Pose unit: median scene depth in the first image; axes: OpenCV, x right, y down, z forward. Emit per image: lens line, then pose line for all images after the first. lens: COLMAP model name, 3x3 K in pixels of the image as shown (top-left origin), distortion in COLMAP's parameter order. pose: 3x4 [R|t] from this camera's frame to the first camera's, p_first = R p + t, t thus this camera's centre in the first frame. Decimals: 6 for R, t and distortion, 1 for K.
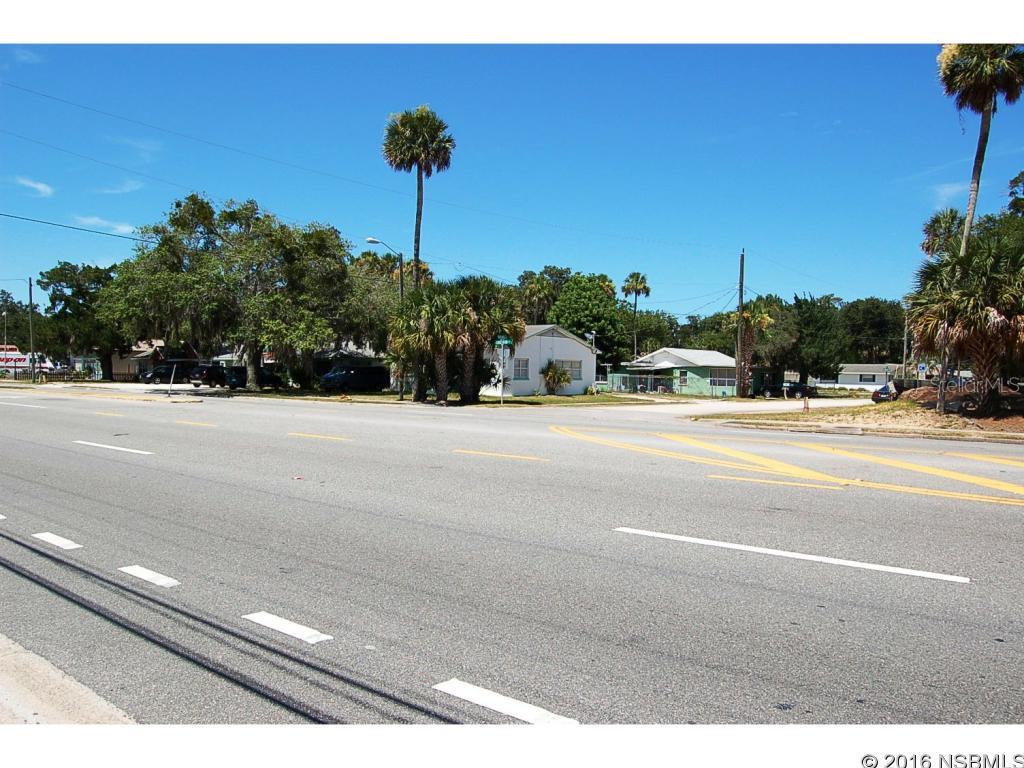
lens RADIAL K [[805.3, 0, 508.3], [0, 805.3, 388.6], [0, 0, 1]] dist [-0.090503, 0.024942]
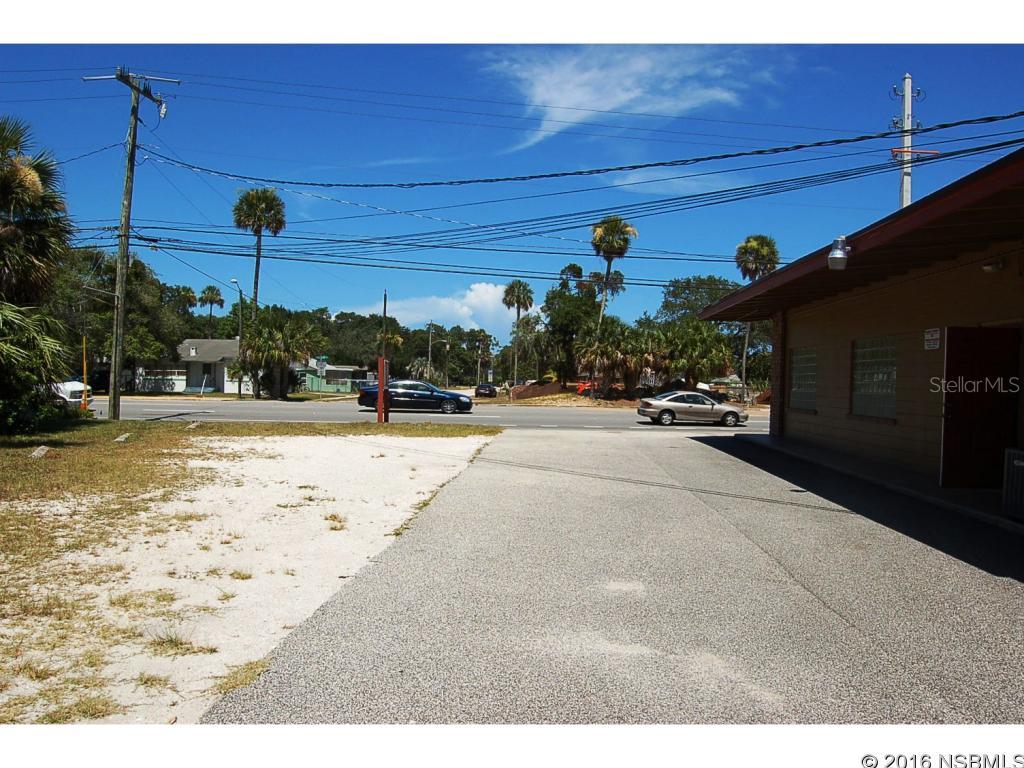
lens RADIAL K [[805.3, 0, 512.6], [0, 805.3, 381.3], [0, 0, 1]] dist [-0.090503, 0.024942]
pose [[0.737314, -0.002579, 0.675545, -0.532014], [0.005390, 0.999983, -0.002064, -0.006046], [-0.675528, 0.005163, 0.737316, -0.231757]]
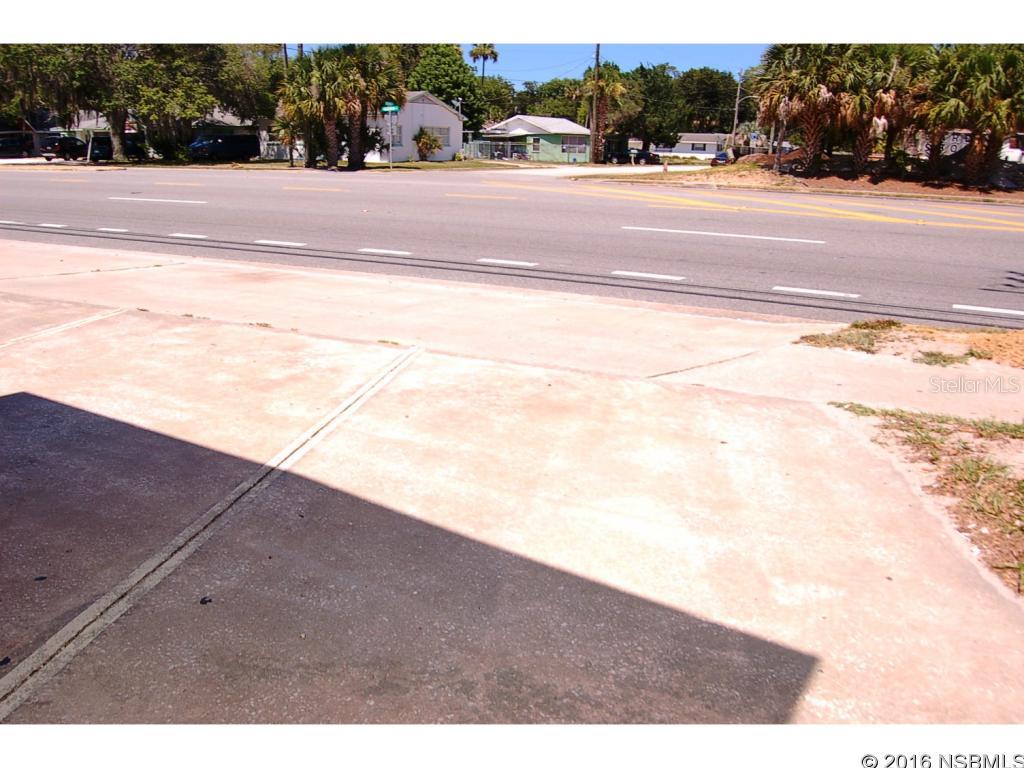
lens RADIAL K [[805.3, 0, 518.1], [0, 805.3, 394.0], [0, 0, 1]] dist [-0.090503, 0.024942]
pose [[0.975330, -0.064782, 0.211031, -0.062658], [0.002583, 0.959254, 0.282535, 0.005226], [-0.220735, -0.275020, 0.935756, -0.082492]]
